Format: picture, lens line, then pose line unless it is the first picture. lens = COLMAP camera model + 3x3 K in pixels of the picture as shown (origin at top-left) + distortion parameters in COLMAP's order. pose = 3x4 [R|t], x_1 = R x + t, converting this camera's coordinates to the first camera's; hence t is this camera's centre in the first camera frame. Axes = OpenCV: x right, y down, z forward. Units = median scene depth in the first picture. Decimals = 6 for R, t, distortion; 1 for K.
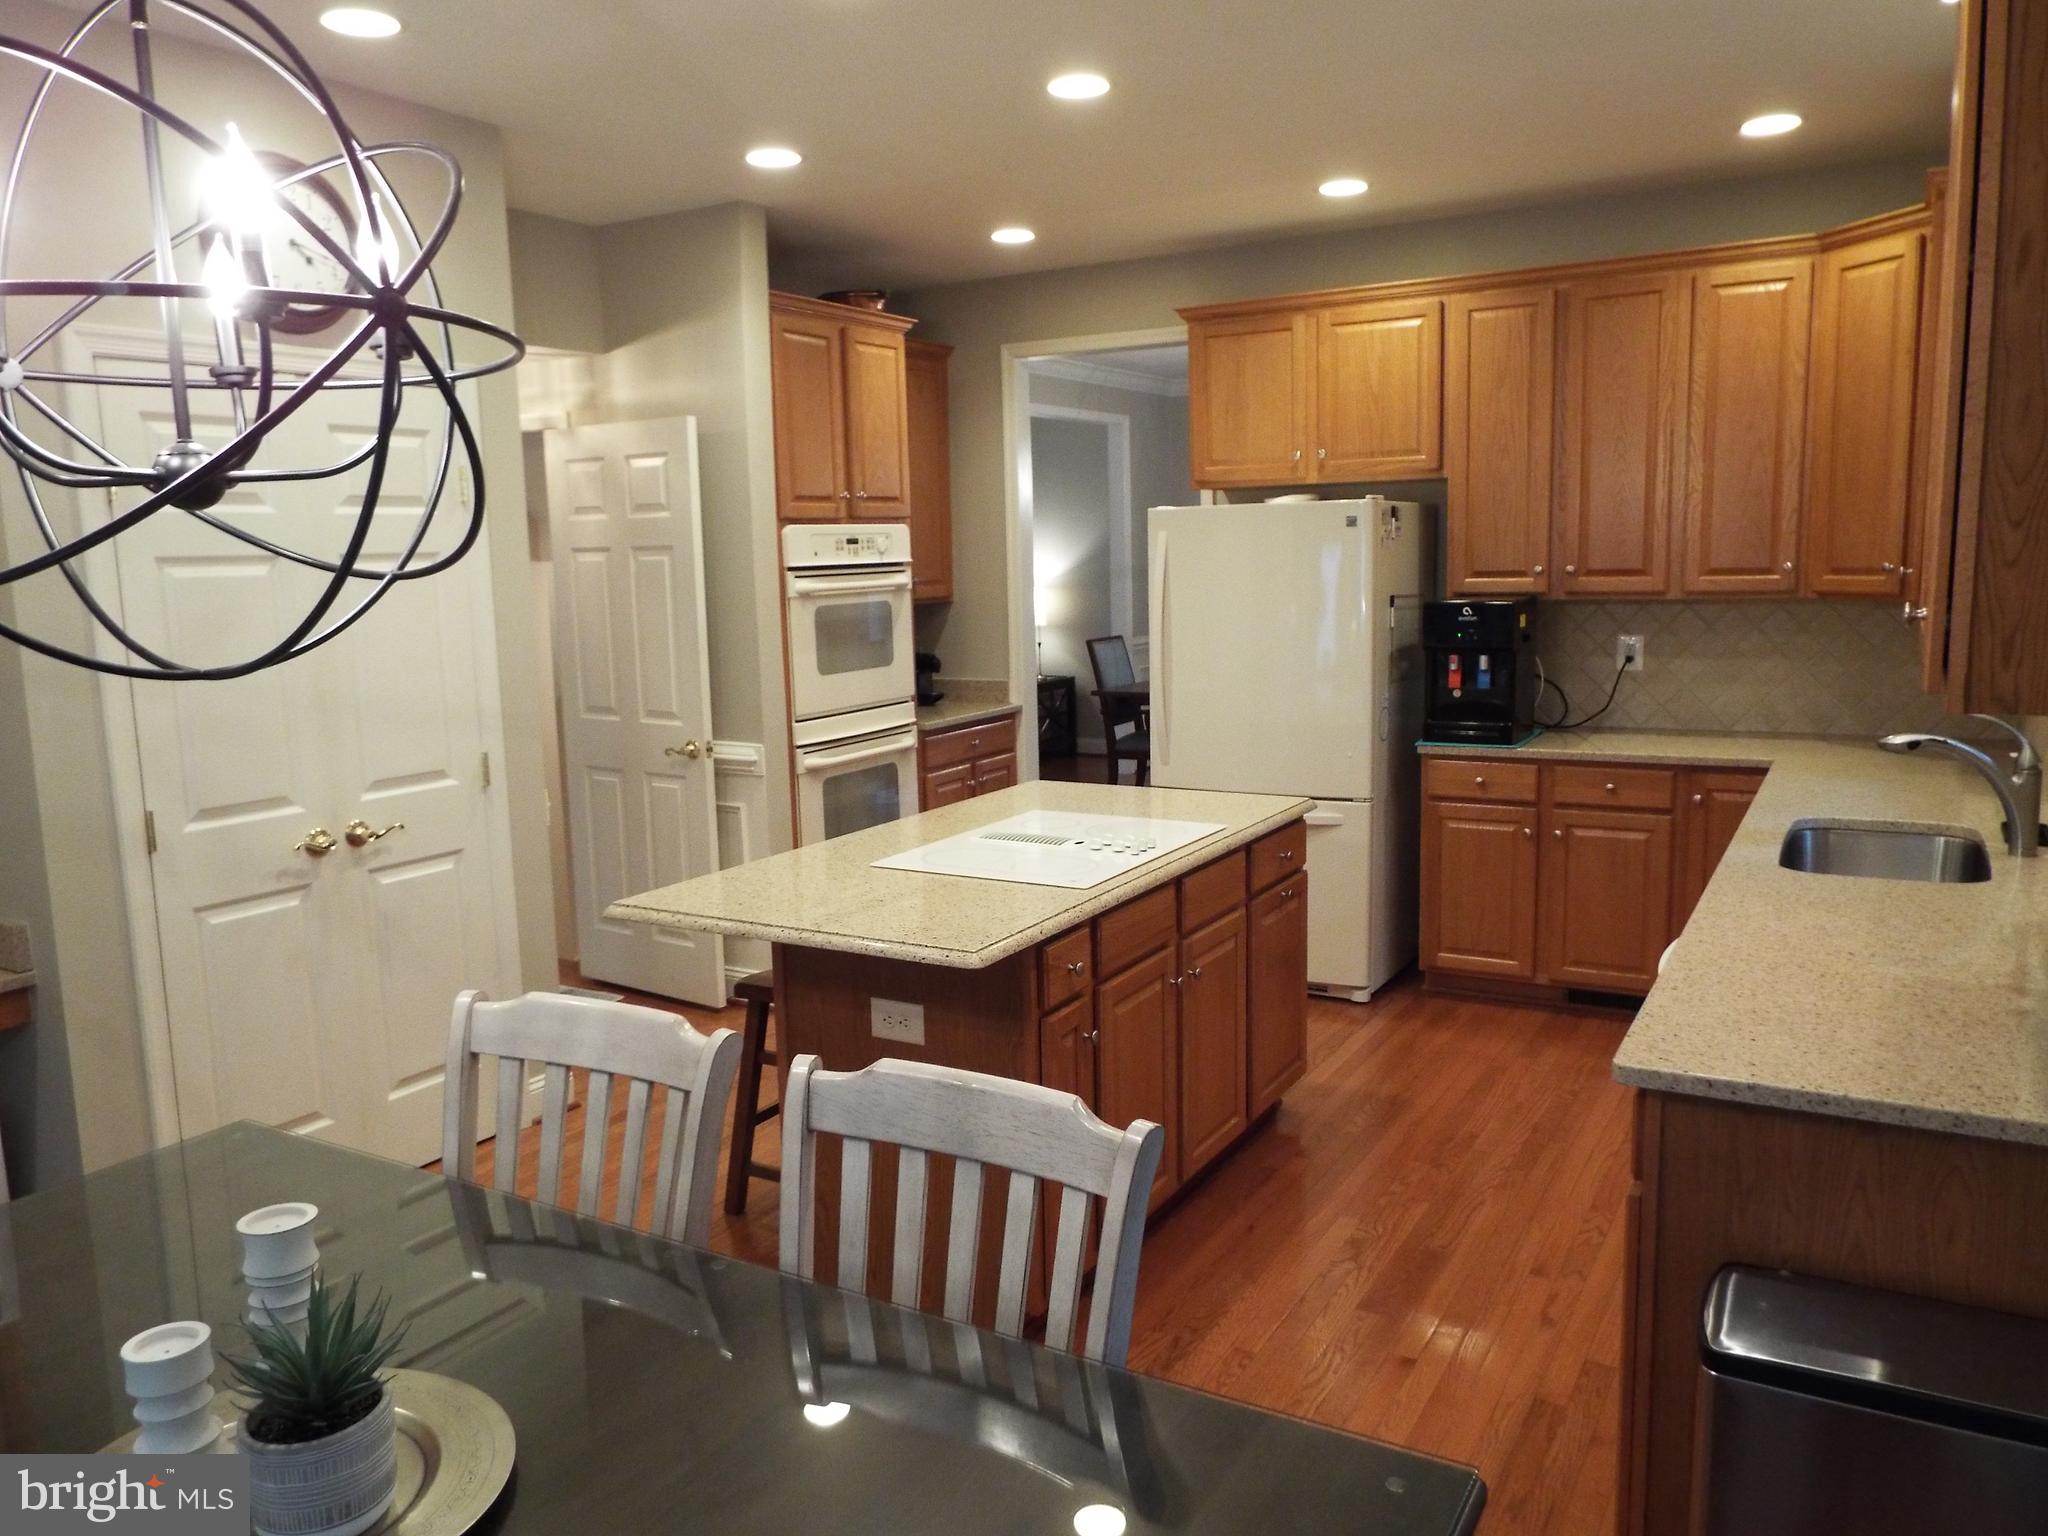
lens RADIAL K [[1467.1, 0, 1084.8], [0, 1467.1, 743.4], [0, 0, 1]] dist [-0.023658, 0.026955]
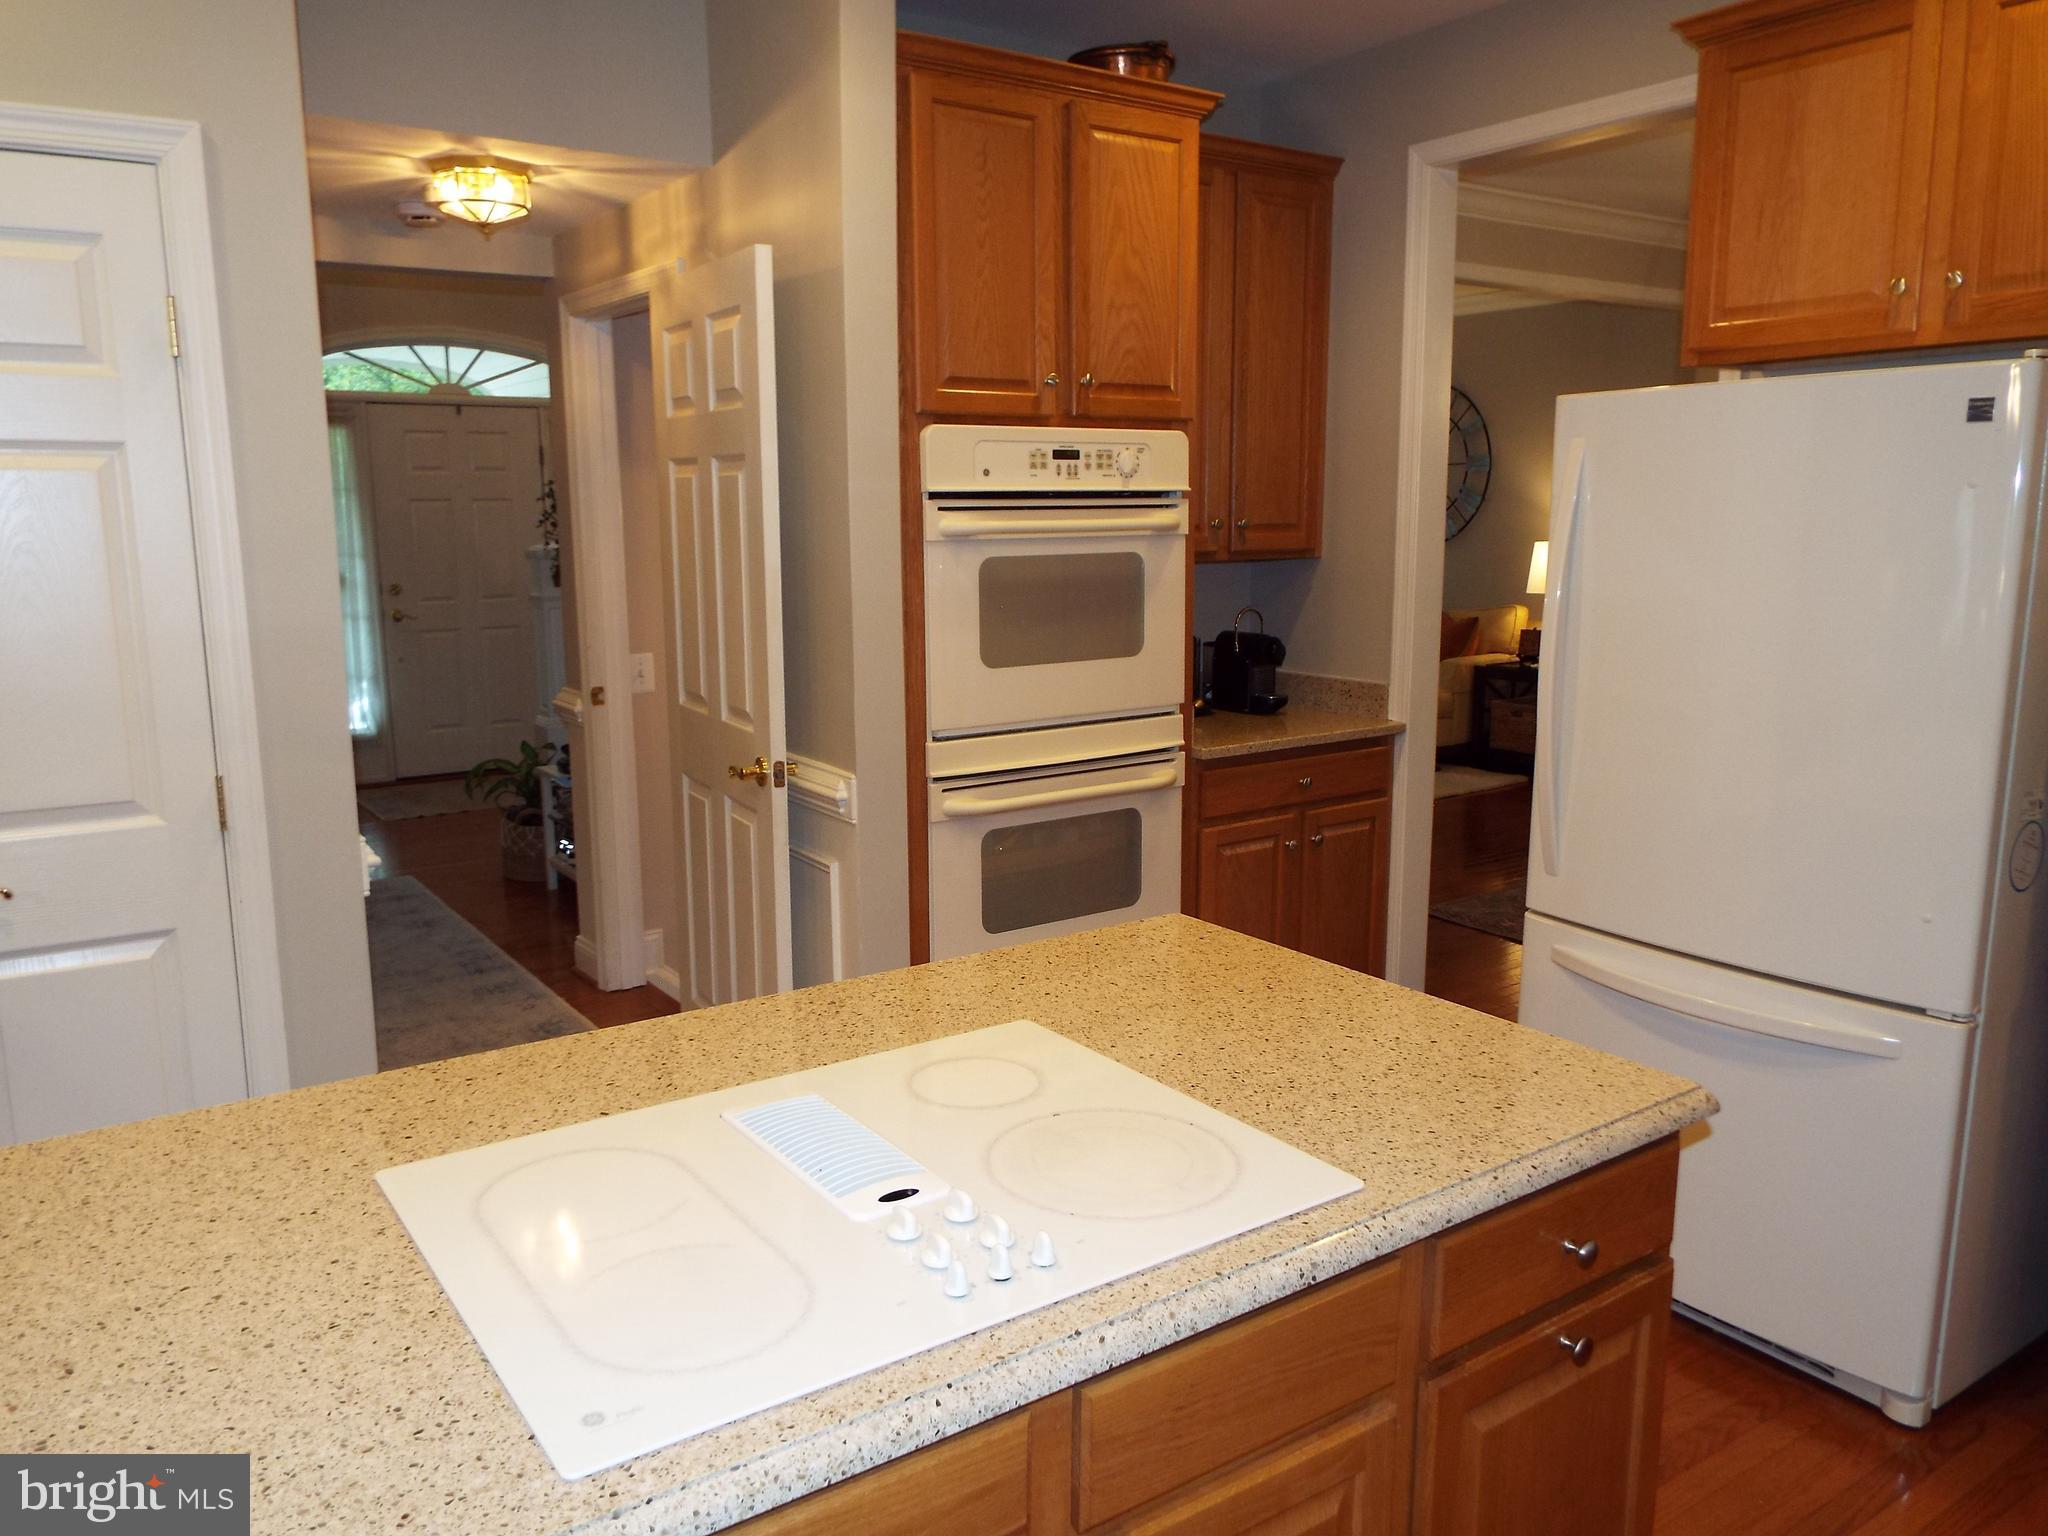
lens RADIAL K [[1524.2, 0, 1024.0], [0, 1524.2, 768.0], [0, 0, 1]] dist [-0.007669, -0.000224]
pose [[0.898416, 0.092581, -0.429276, 0.121865], [-0.073271, 0.995424, 0.061335, -0.046160], [0.432990, -0.023651, 0.901088, 0.427905]]
